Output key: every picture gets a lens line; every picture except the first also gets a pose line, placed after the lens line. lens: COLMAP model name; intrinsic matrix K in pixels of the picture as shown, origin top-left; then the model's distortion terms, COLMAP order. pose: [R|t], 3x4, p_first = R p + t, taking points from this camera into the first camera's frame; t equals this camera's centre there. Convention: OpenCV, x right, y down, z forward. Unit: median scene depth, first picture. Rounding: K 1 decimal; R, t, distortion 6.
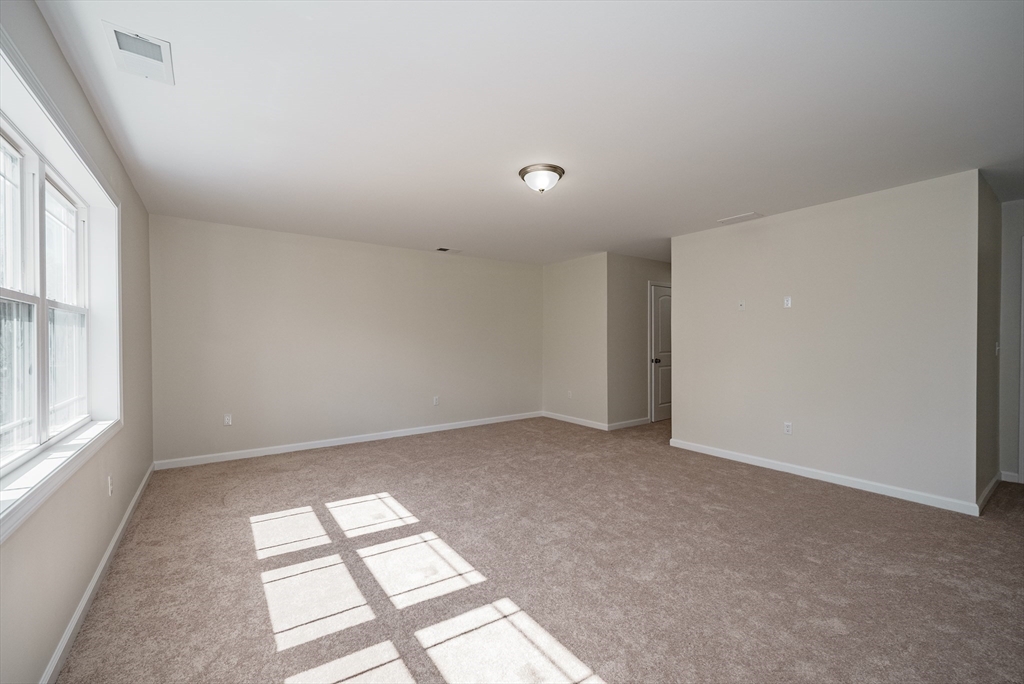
lens RADIAL K [[421.5, 0, 523.9], [0, 421.5, 338.8], [0, 0, 1]] dist [-0.000708, -0.000155]
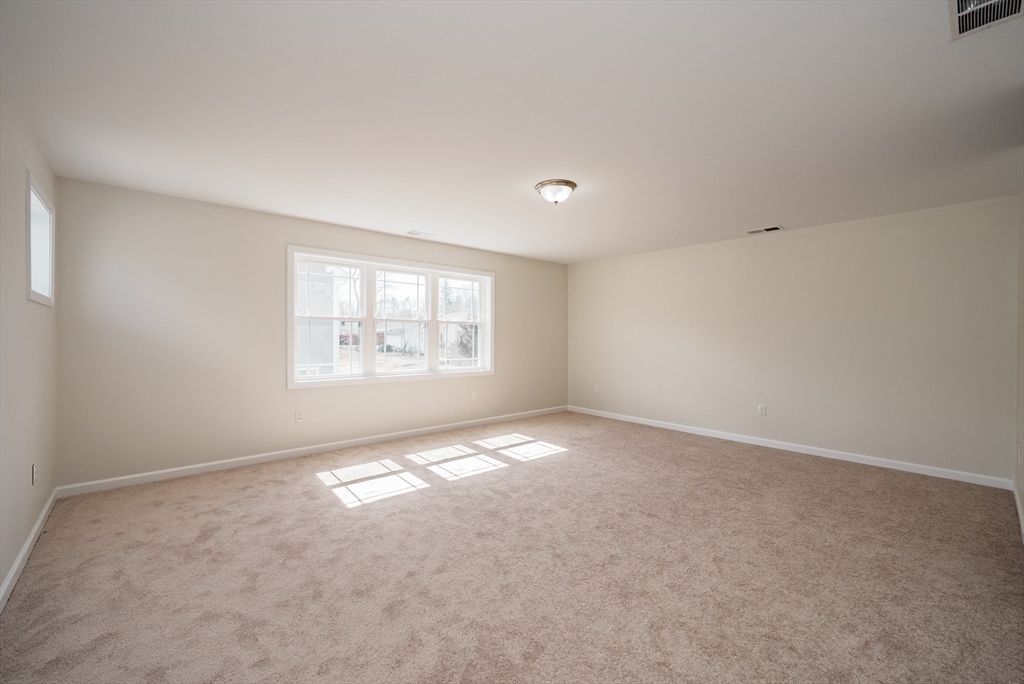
lens RADIAL K [[421.5, 0, 523.9], [0, 421.5, 338.8], [0, 0, 1]] dist [-0.000708, -0.000155]
pose [[0.107247, 0.009795, -0.994184, 1.200904], [-0.005704, 0.999941, 0.009236, -0.014262], [0.994216, 0.004681, 0.107296, 0.820952]]
